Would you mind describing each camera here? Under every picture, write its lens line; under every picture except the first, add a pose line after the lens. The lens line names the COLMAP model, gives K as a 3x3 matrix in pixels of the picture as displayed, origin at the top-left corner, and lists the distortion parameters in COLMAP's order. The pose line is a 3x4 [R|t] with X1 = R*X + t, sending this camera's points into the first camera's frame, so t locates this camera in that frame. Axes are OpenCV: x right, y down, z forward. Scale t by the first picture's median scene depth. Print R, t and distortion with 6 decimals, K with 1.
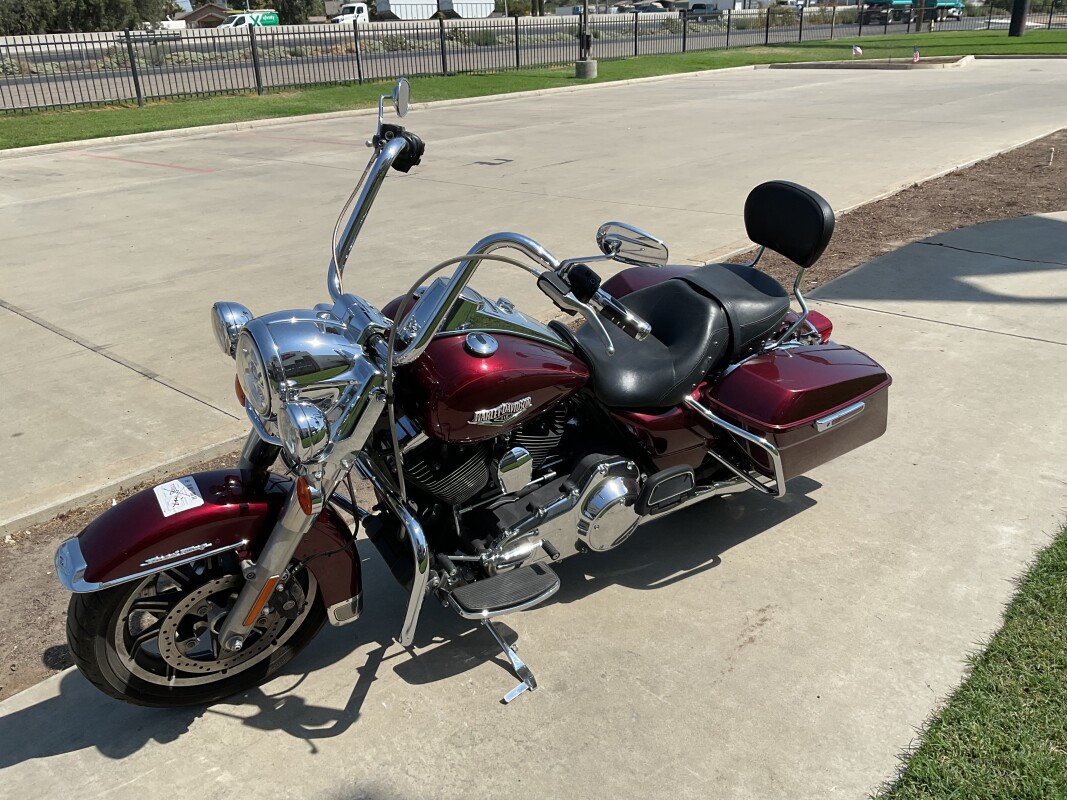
lens RADIAL K [[869.7, 0, 531.4], [0, 869.7, 402.0], [0, 0, 1]] dist [0.072103, -0.143494]
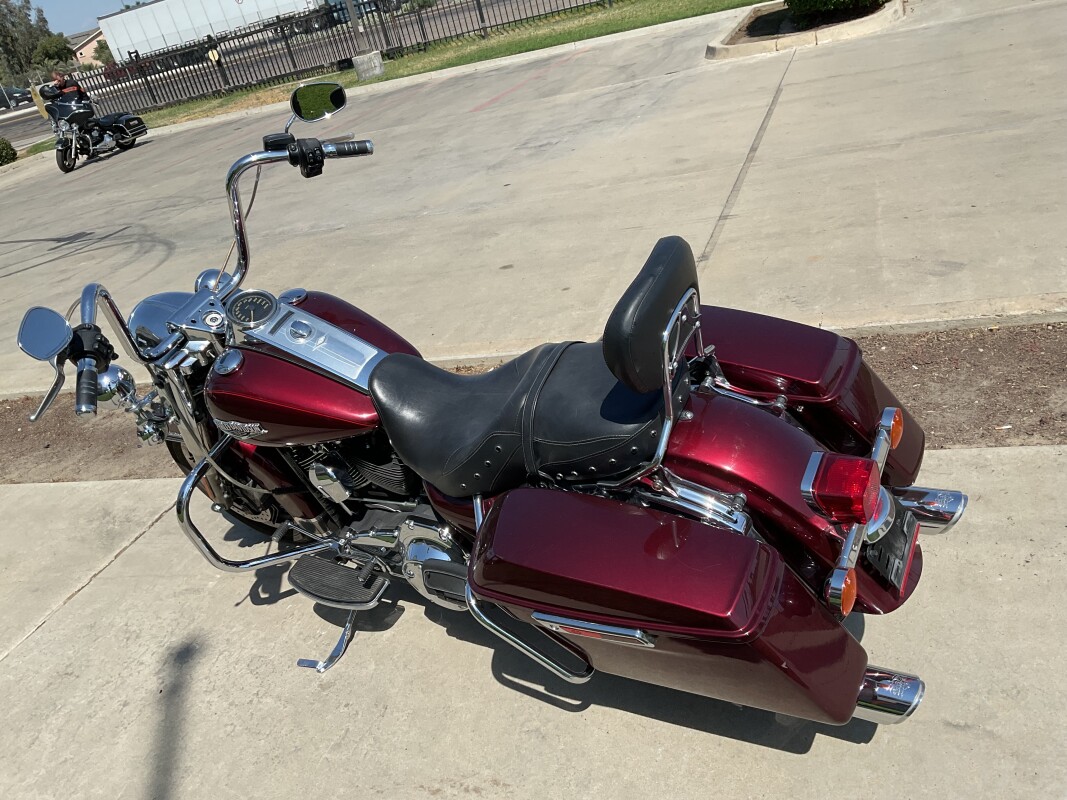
lens RADIAL K [[869.7, 0, 531.4], [0, 869.7, 402.0], [0, 0, 1]] dist [0.072103, -0.143494]
pose [[0.408470, 0.349954, -0.843021, 0.727604], [-0.150017, 0.936763, 0.316180, -0.291817], [0.900360, -0.002683, 0.435138, 0.627569]]
